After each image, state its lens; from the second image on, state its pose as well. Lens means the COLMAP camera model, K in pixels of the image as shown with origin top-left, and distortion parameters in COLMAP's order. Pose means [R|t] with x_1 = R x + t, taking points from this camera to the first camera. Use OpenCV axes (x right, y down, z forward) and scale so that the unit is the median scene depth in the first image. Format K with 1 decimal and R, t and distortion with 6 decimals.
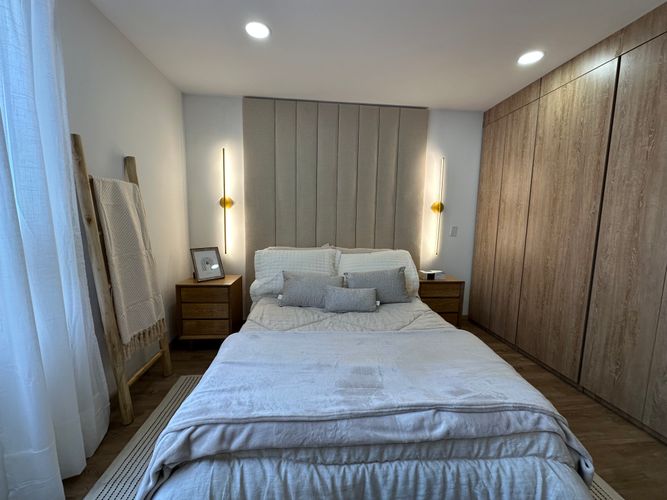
lens RADIAL K [[266.2, 0, 333.5], [0, 266.2, 250.0], [0, 0, 1]] dist [-0.003193, 0.000528]
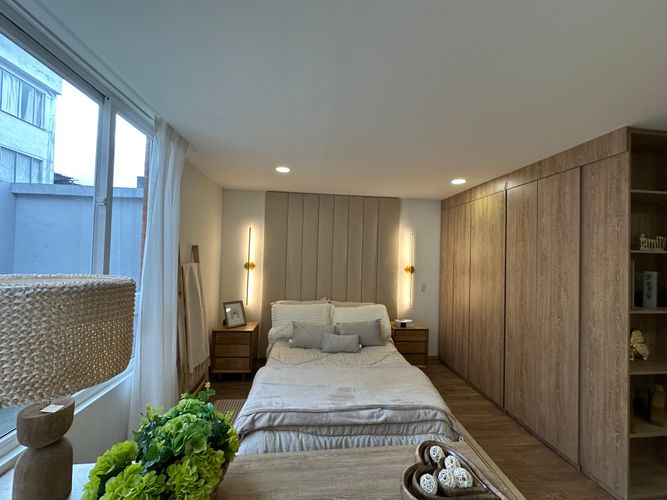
lens RADIAL K [[266.2, 0, 333.5], [0, 266.2, 250.0], [0, 0, 1]] dist [-0.003193, 0.000528]
pose [[0.999927, 0.010514, 0.005913, 0.012646], [-0.009621, 0.990827, -0.134796, -0.113573], [-0.007276, 0.134729, 0.990856, -0.463242]]
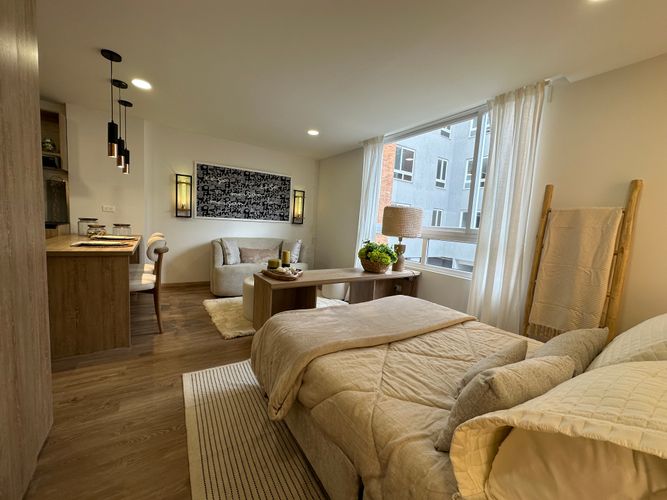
lens RADIAL K [[266.2, 0, 333.5], [0, 266.2, 250.0], [0, 0, 1]] dist [-0.003193, 0.000528]
pose [[-0.881767, -0.026611, -0.470933, 0.636995], [-0.131603, 0.972639, 0.191451, -0.123162], [0.452953, 0.230792, -0.861144, 1.269391]]
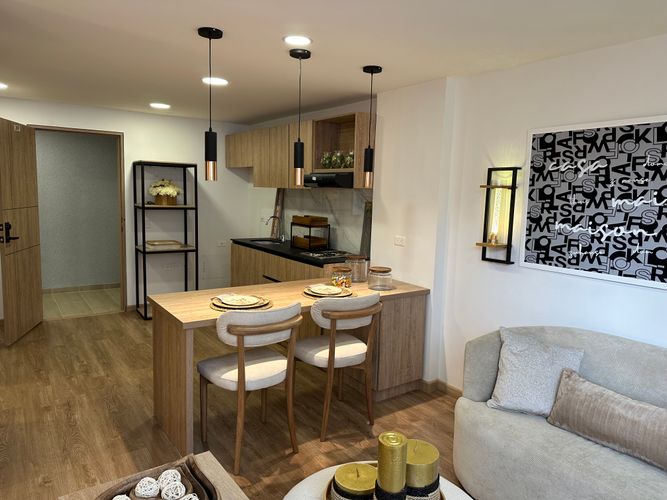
lens RADIAL K [[466.7, 0, 336.7], [0, 466.7, 248.1], [0, 0, 1]] dist [0.049037, -0.070903]
pose [[-0.494994, -0.137847, 0.857892, -0.408739], [0.058366, 0.979831, 0.191117, -0.211446], [-0.866934, 0.144673, -0.476965, 0.155001]]
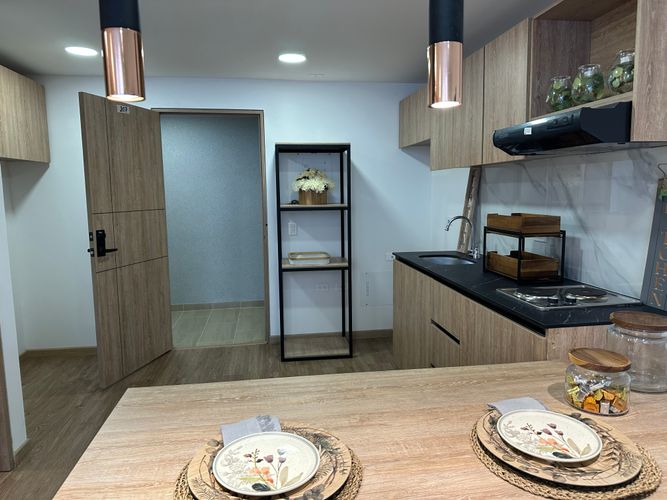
lens RADIAL K [[466.7, 0, 336.7], [0, 466.7, 248.1], [0, 0, 1]] dist [0.049037, -0.070903]
pose [[-0.055096, -0.137348, 0.988989, 0.512676], [0.122736, 0.982051, 0.143222, -0.074984], [-0.990909, 0.129276, -0.037250, -0.343865]]
